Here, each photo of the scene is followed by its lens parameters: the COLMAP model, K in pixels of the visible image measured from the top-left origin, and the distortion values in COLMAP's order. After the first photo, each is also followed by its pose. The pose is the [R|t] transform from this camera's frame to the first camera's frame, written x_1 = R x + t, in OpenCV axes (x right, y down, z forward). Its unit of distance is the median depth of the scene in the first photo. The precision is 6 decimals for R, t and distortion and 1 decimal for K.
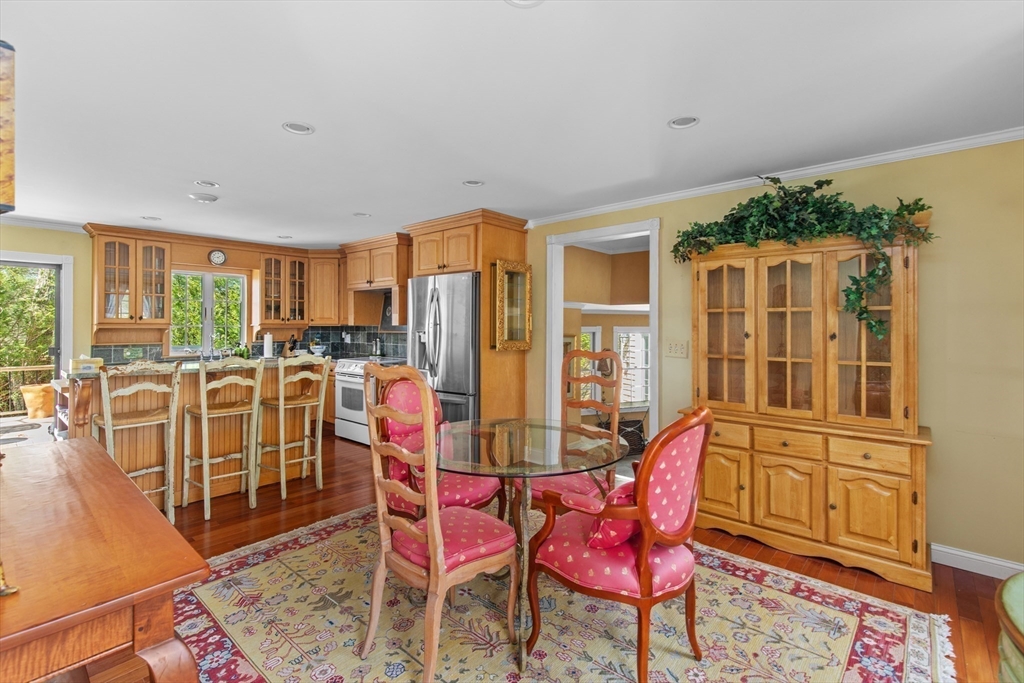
lens RADIAL K [[462.0, 0, 514.7], [0, 462.0, 321.9], [0, 0, 1]] dist [-0.001331, -0.000024]
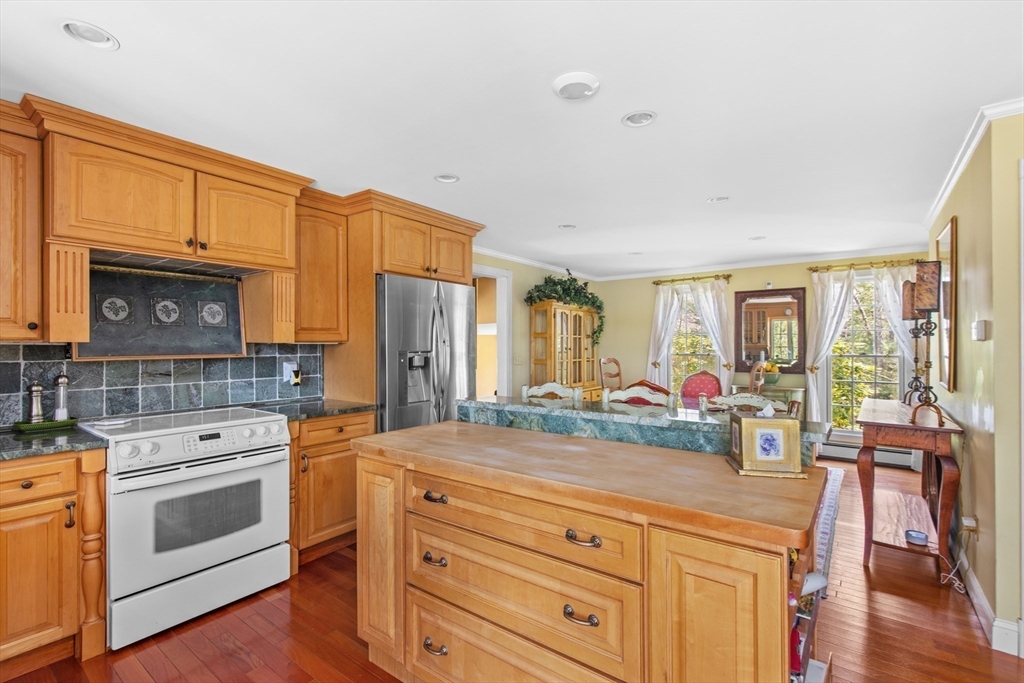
lens RADIAL K [[461.3, 0, 512.0], [0, 461.3, 341.5], [0, 0, 1]] dist [0.002681, -0.000061]
pose [[-0.065946, 0.006573, 0.997802, -0.741649], [-0.006611, 0.999953, -0.007024, 0.007064], [-0.997801, -0.007060, -0.065899, 0.697682]]
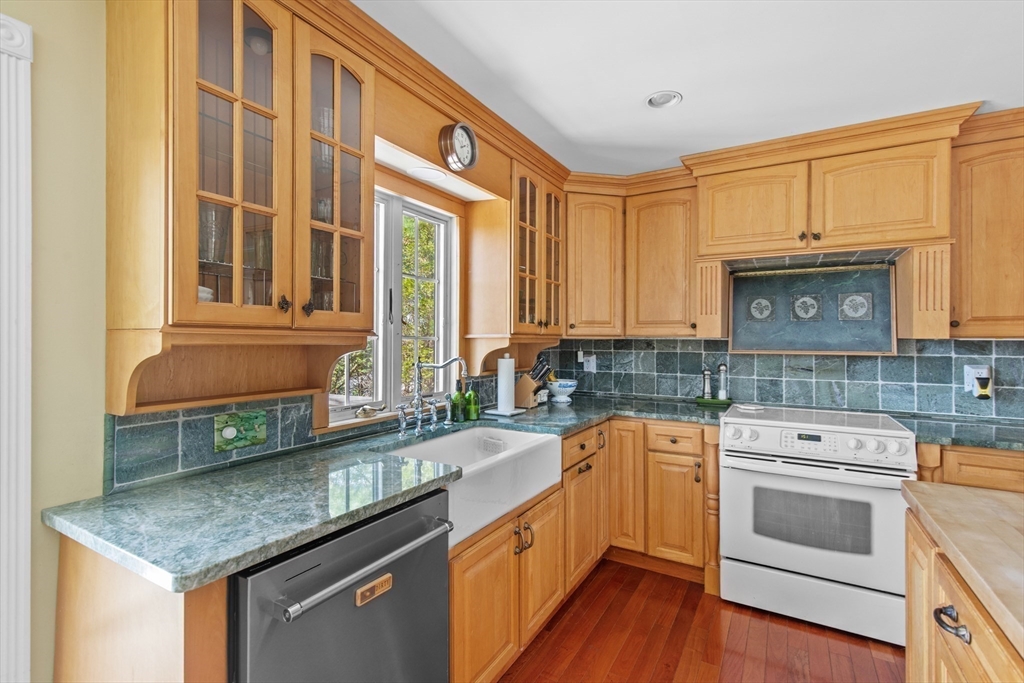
lens RADIAL K [[465.5, 0, 517.8], [0, 465.5, 338.7], [0, 0, 1]] dist [0.002556, 0.000066]
pose [[0.981830, 0.004617, 0.189705, -0.632241], [-0.006168, 0.999952, 0.007587, 0.005924], [-0.189660, -0.008619, 0.981812, 0.602176]]
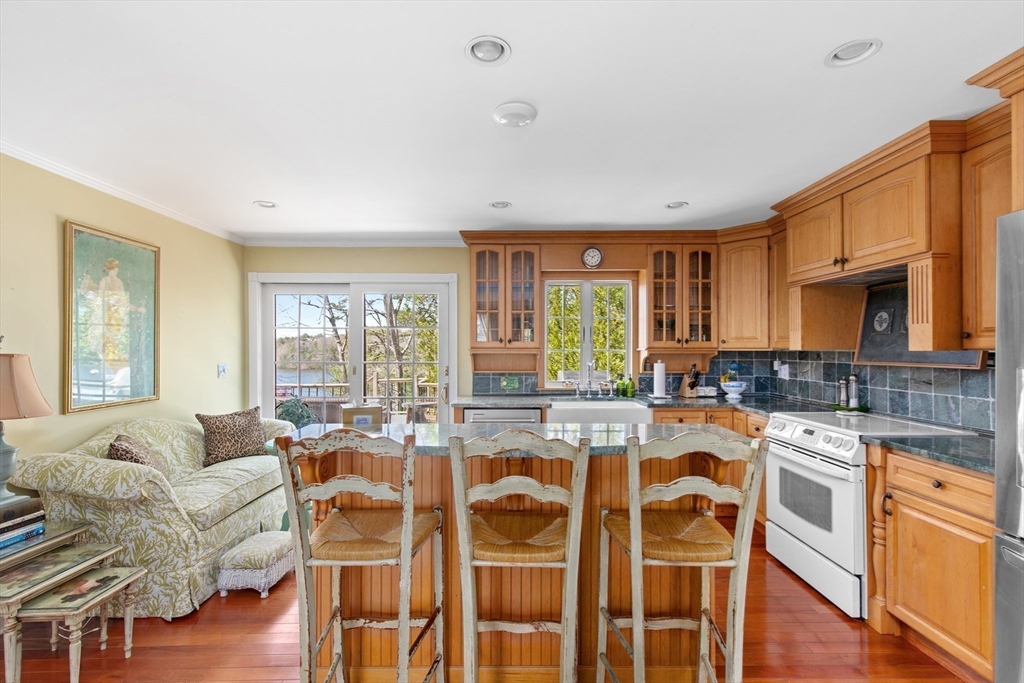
lens RADIAL K [[458.4, 0, 514.4], [0, 458.4, 346.0], [0, 0, 1]] dist [0.004444, -0.000006]
pose [[0.660554, -0.004378, -0.750766, -0.170750], [0.006566, 0.999978, -0.000054, 0.000330], [0.750750, -0.004894, 0.660568, 0.404448]]
